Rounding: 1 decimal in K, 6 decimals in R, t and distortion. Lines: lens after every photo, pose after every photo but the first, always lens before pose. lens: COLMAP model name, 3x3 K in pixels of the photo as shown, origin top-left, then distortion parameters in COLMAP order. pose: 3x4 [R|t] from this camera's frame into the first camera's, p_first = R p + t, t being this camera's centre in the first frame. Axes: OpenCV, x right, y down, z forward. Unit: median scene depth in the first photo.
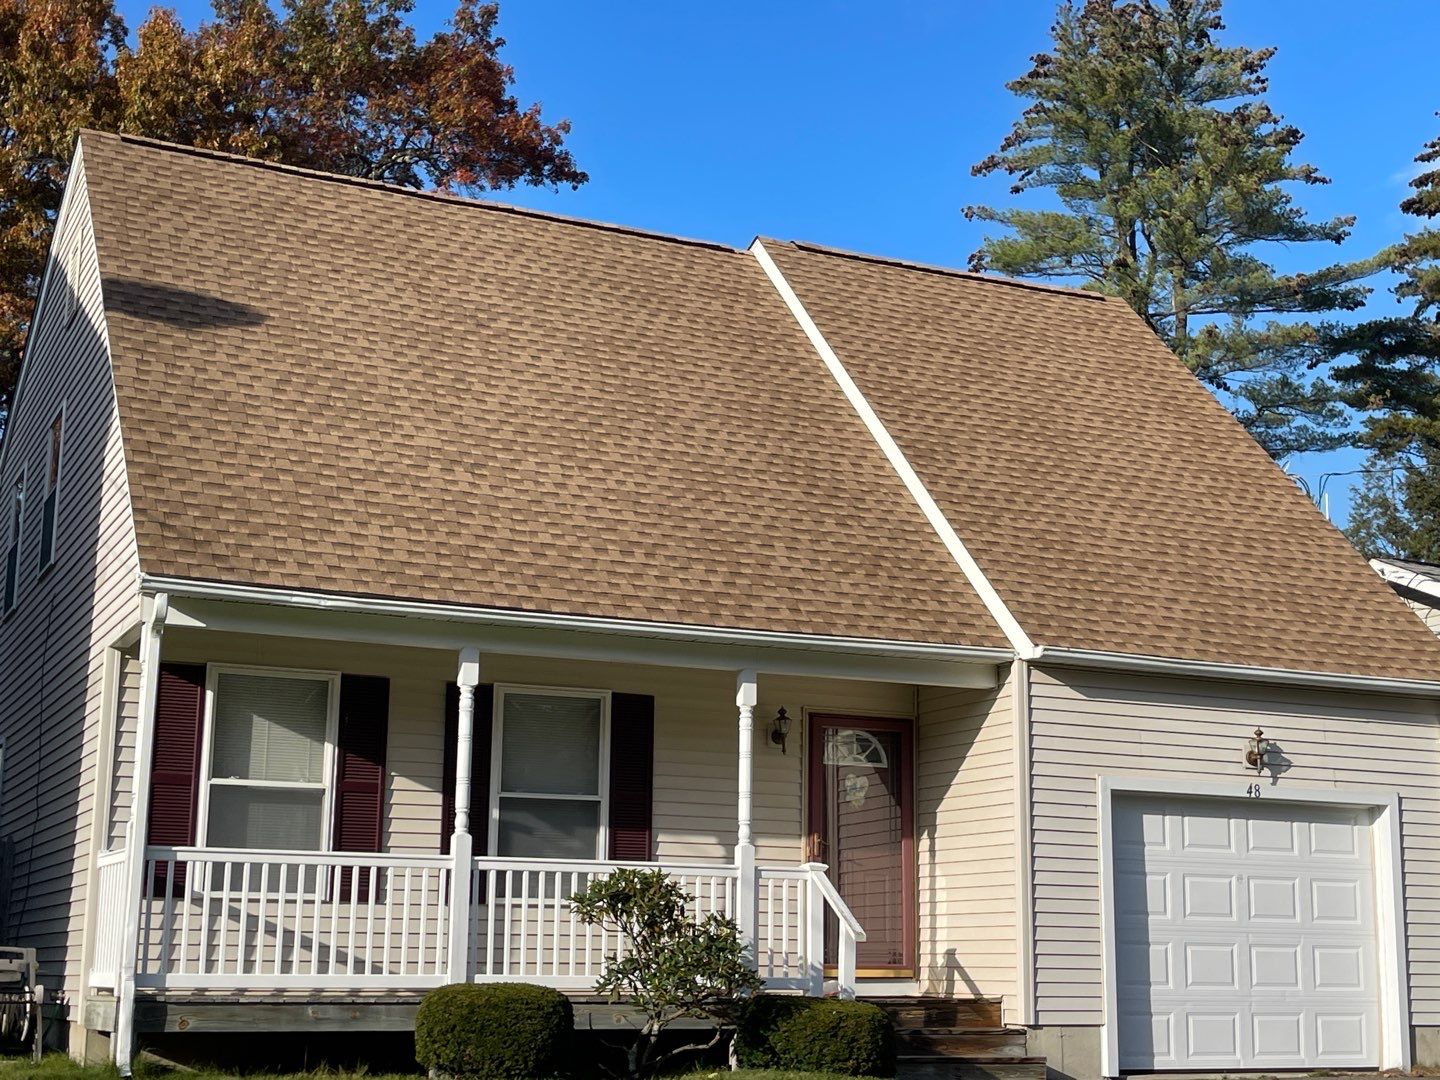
lens RADIAL K [[2110.8, 0, 770.4], [0, 2110.8, 570.1], [0, 0, 1]] dist [0.192265, -0.732772]
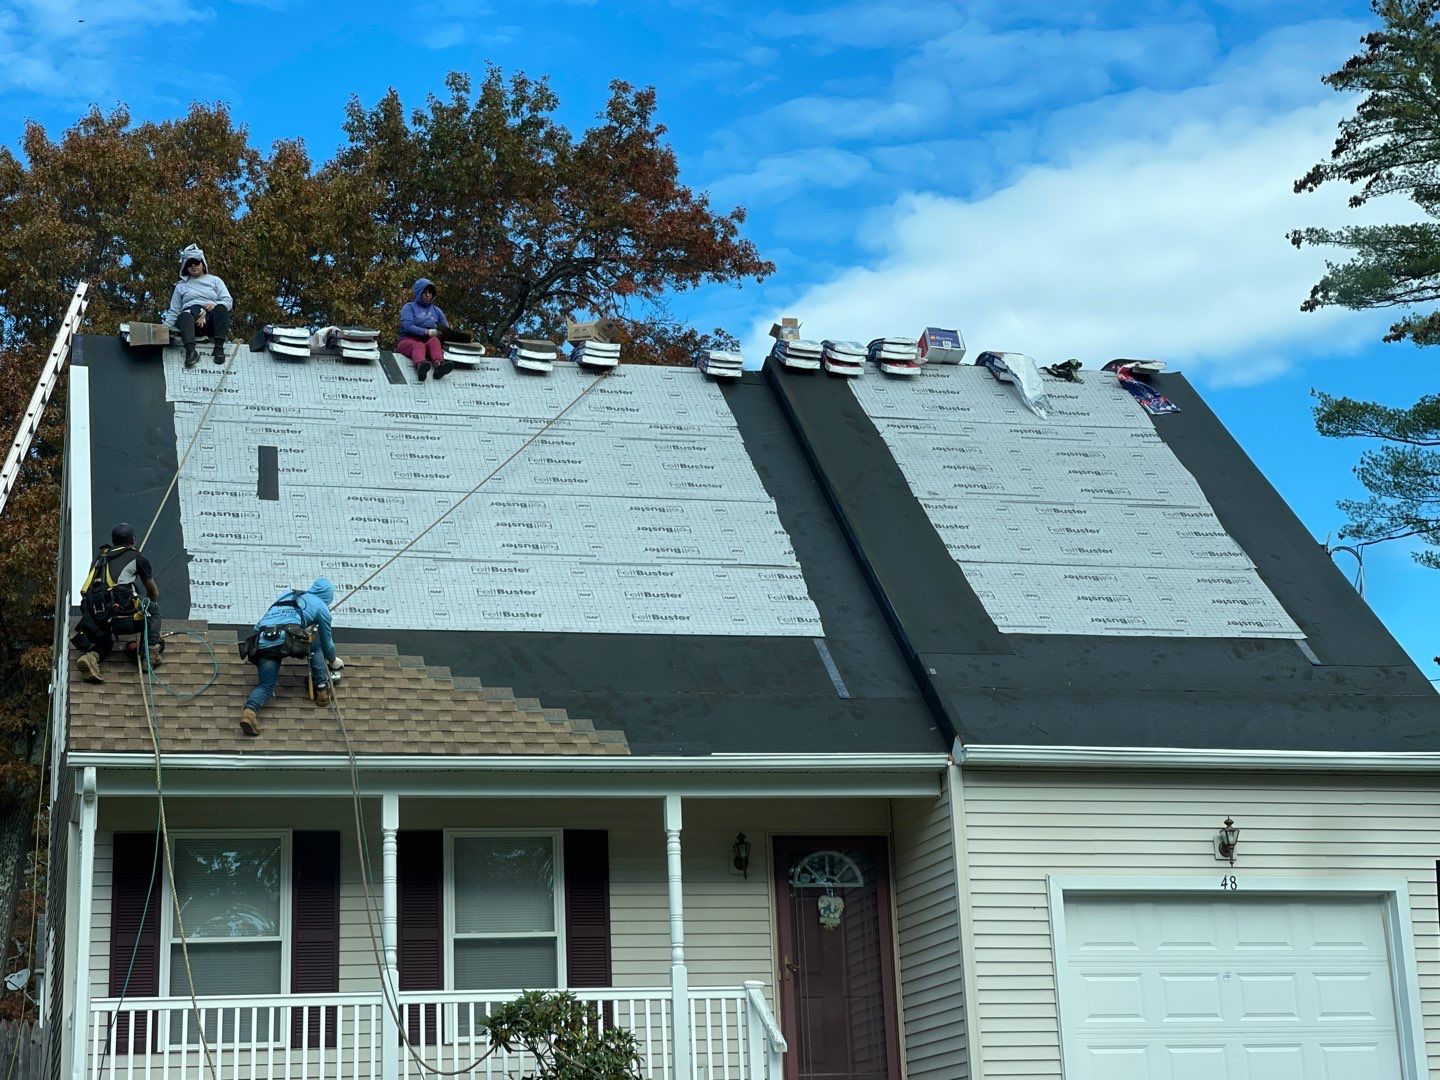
lens RADIAL K [[2743.9, 0, 723.0], [0, 2743.9, 536.3], [0, 0, 1]] dist [0.211152, 0.110373]
pose [[0.977732, -0.097128, -0.186027, 0.252168], [0.084525, 0.993629, -0.074544, 0.021747], [0.192082, 0.057160, 0.979713, -0.285935]]
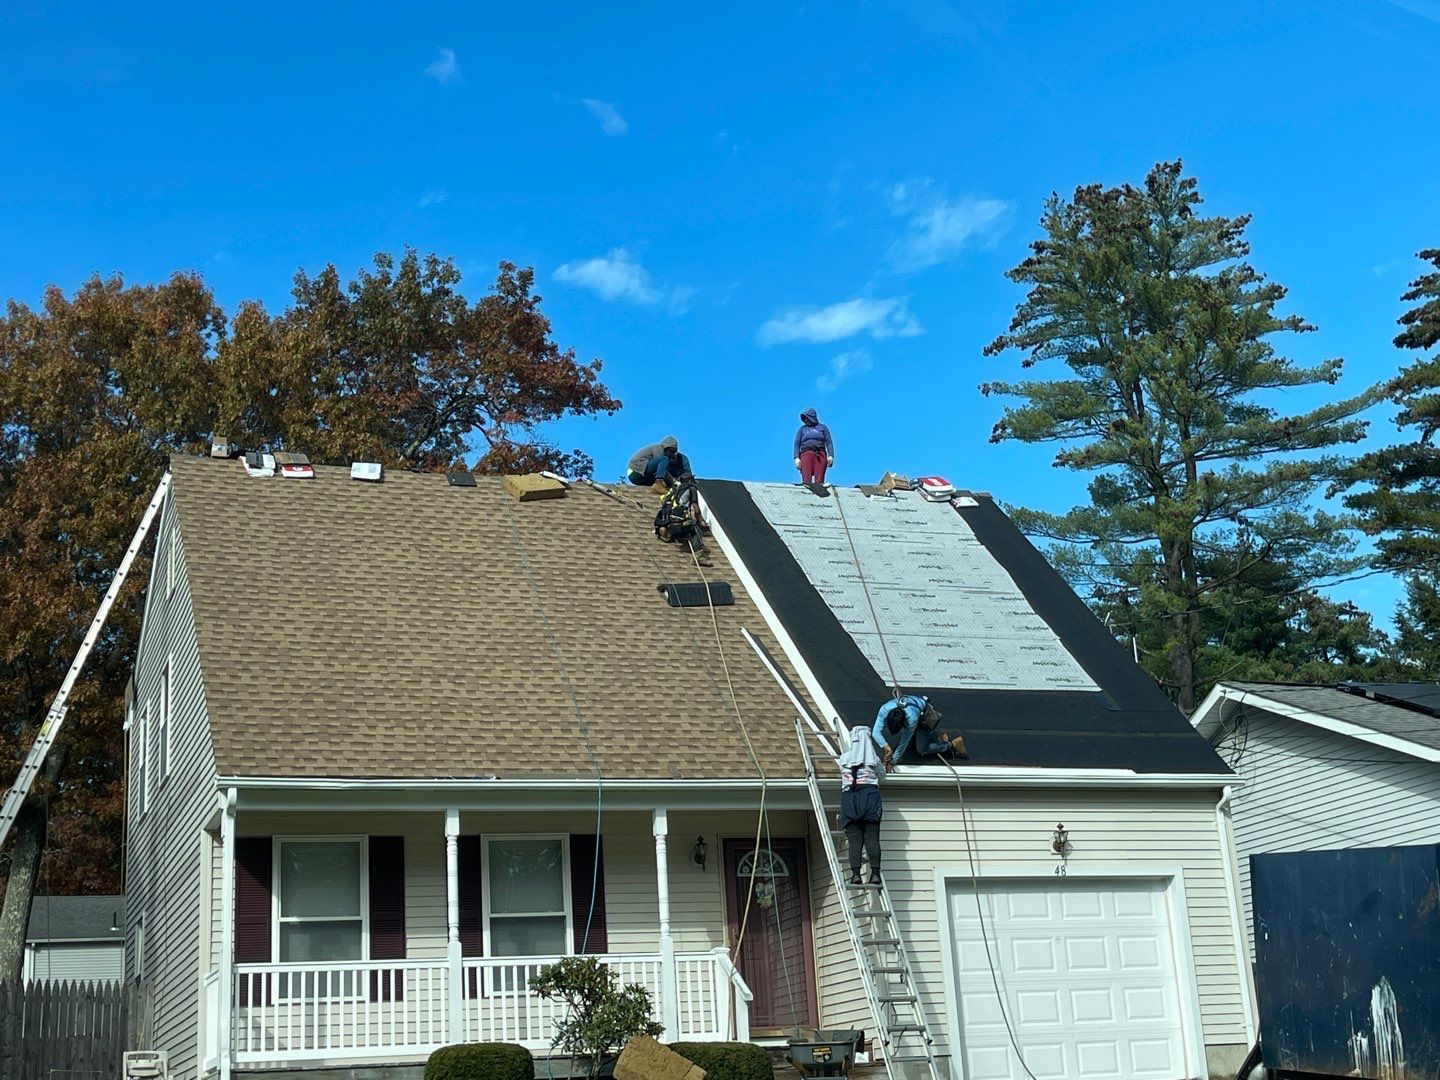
lens RADIAL K [[2092.1, 0, 720.8], [0, 2092.1, 551.3], [0, 0, 1]] dist [0.177105, -0.656760]
pose [[0.992580, -0.091792, -0.079740, 0.140204], [0.084546, 0.992352, -0.089944, 0.006663], [0.087386, 0.082535, 0.992750, -0.331653]]
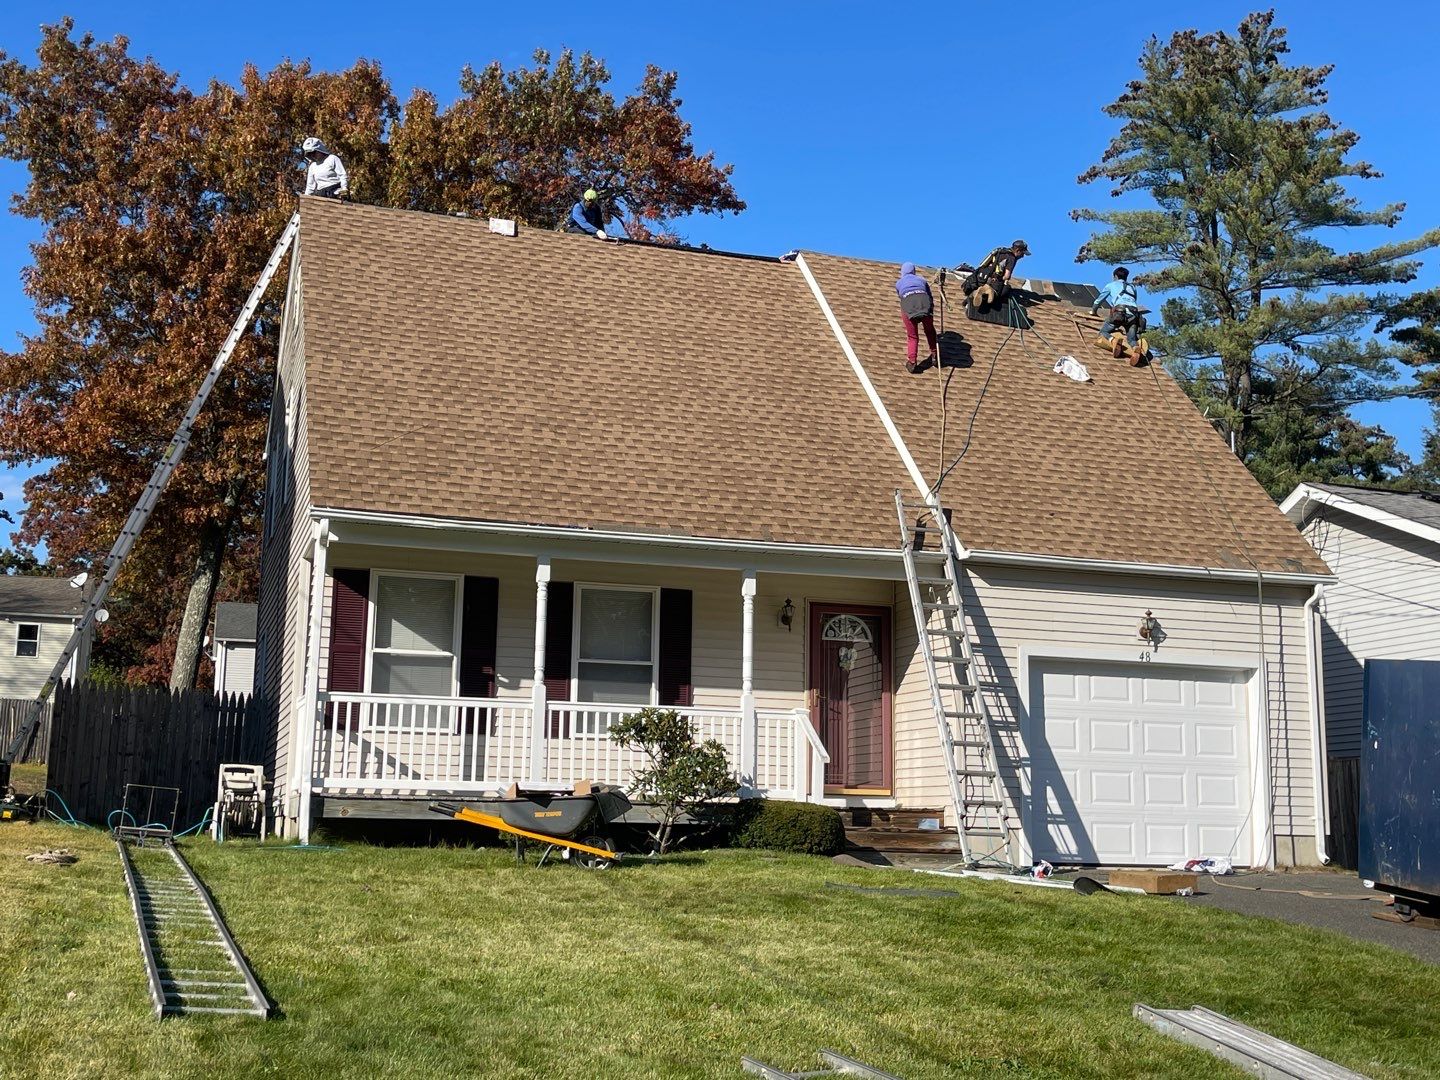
lens RADIAL K [[1716.5, 0, 712.7], [0, 1716.5, 558.6], [0, 0, 1]] dist [0.157667, -0.440493]
pose [[0.988886, -0.014862, -0.147929, 0.121191], [0.018620, 0.999537, 0.024051, 0.011508], [0.147503, -0.026538, 0.988706, -0.104881]]
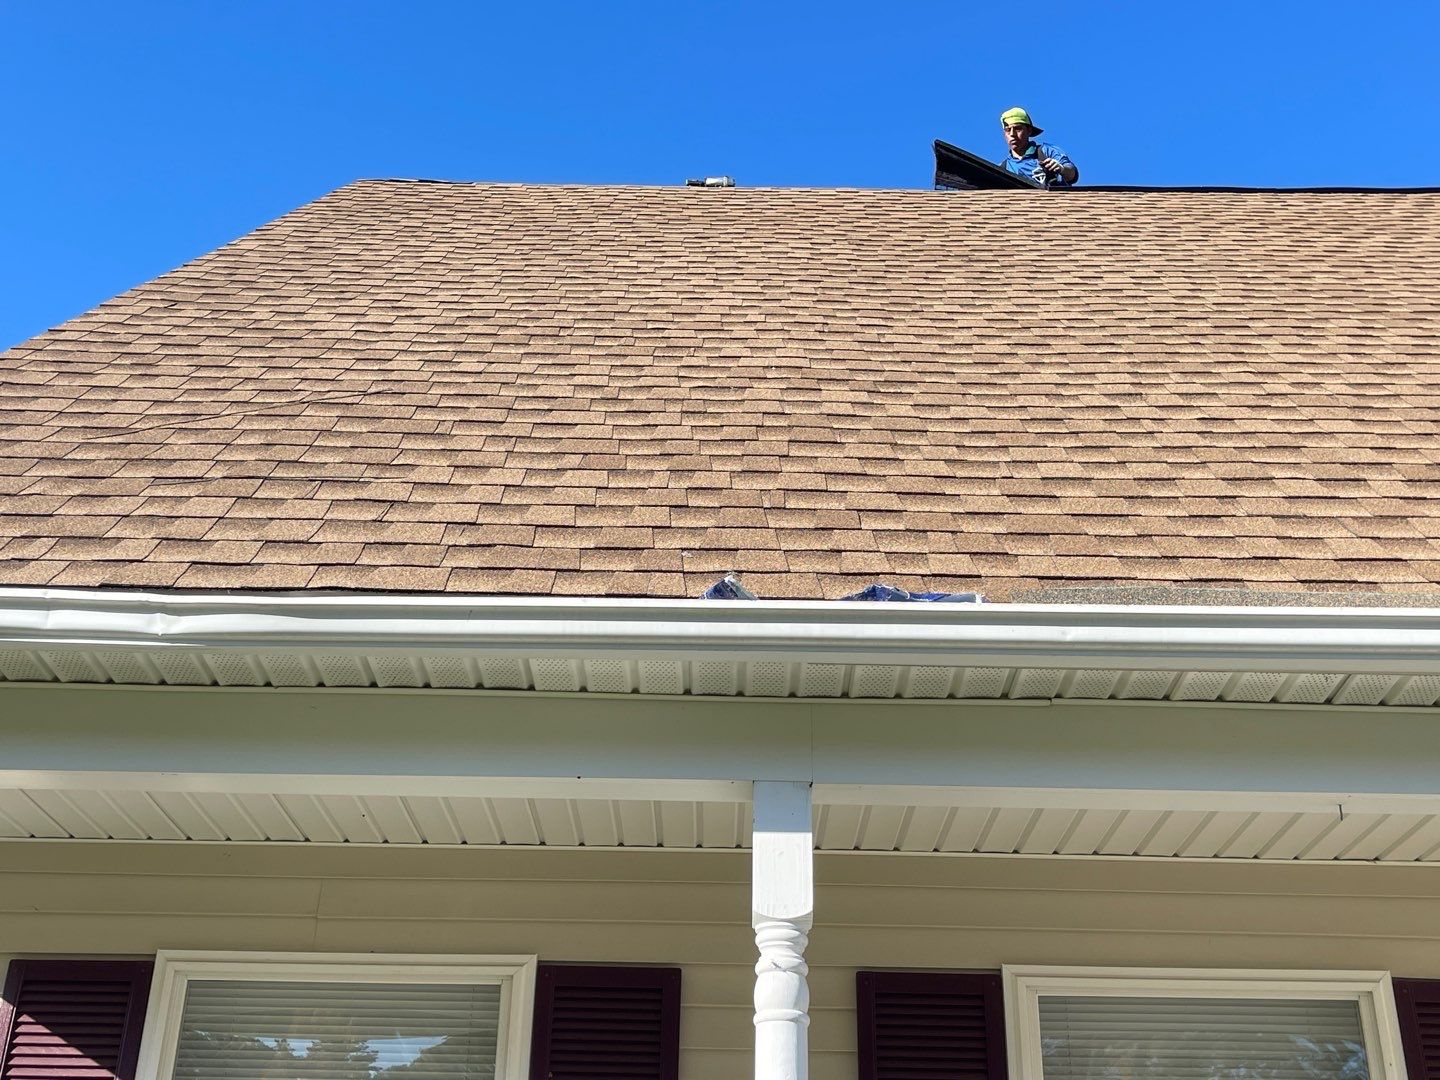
lens RADIAL K [[1673.8, 0, 718.3], [0, 1673.8, 539.9], [0, 0, 1]] dist [0.053299, 0.006053]
pose [[0.889648, -0.200937, -0.410063, -0.045838], [0.073359, 0.949210, -0.305971, 0.062848], [0.450717, 0.242124, 0.859203, 0.692815]]
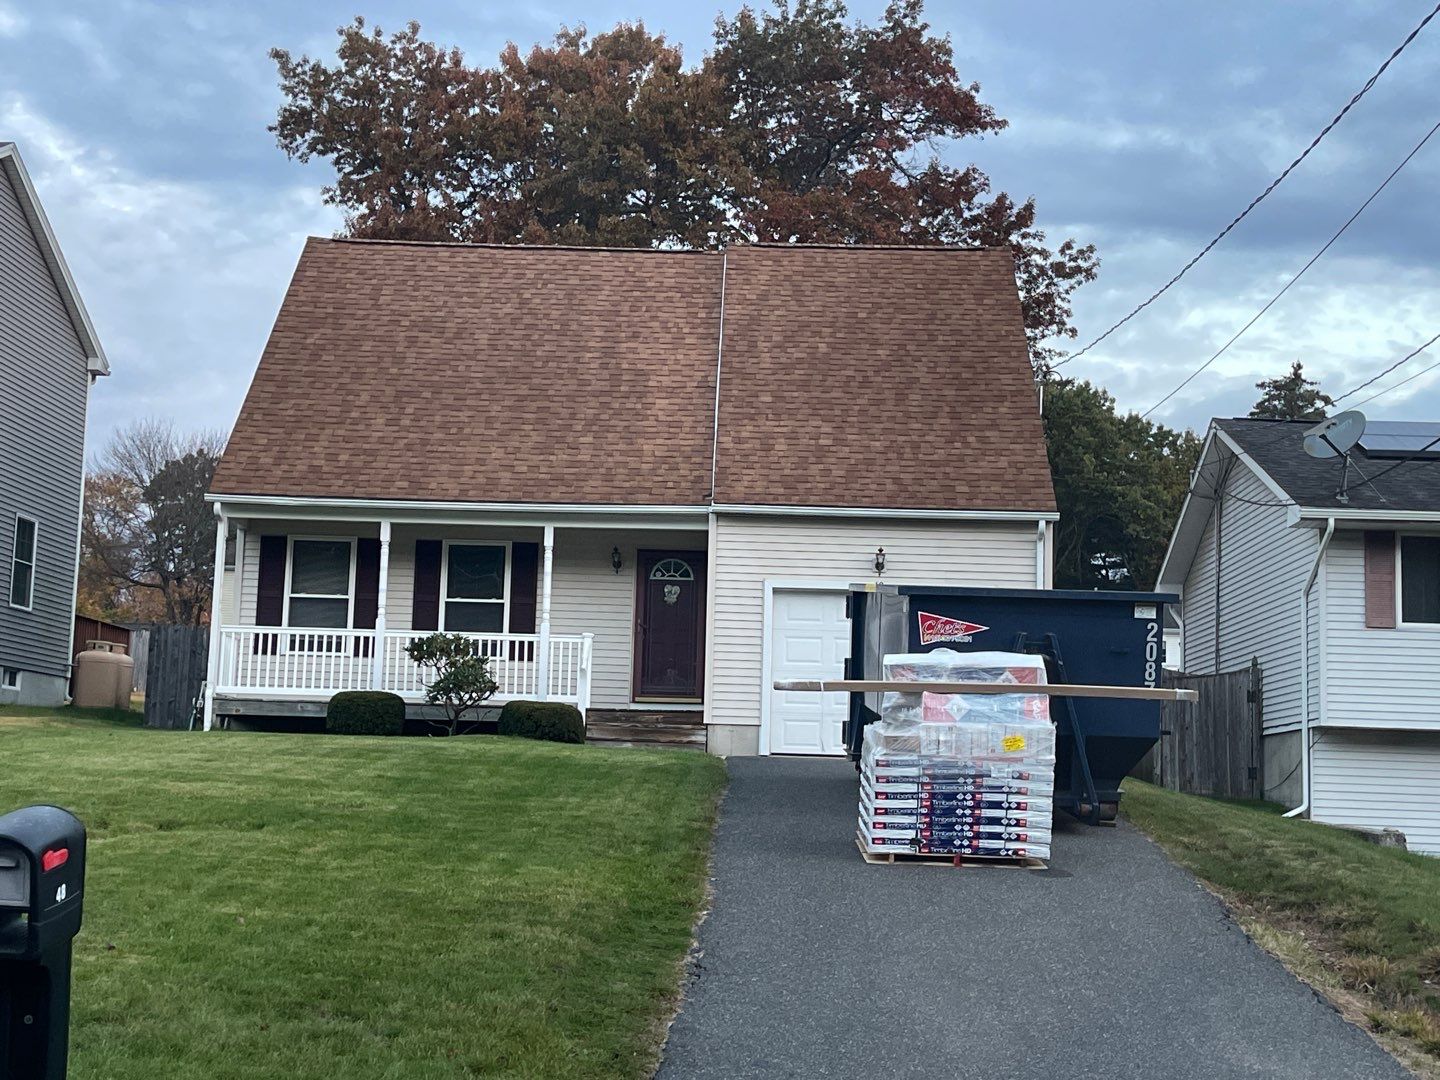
lens RADIAL K [[2080.3, 0, 716.4], [0, 2080.3, 580.1], [0, 0, 1]] dist [0.083772, -0.051501]
pose [[0.886295, -0.033296, -0.461922, 0.845973], [0.065170, 0.996454, 0.053215, 0.007757], [0.458512, -0.077268, 0.885323, -0.446552]]
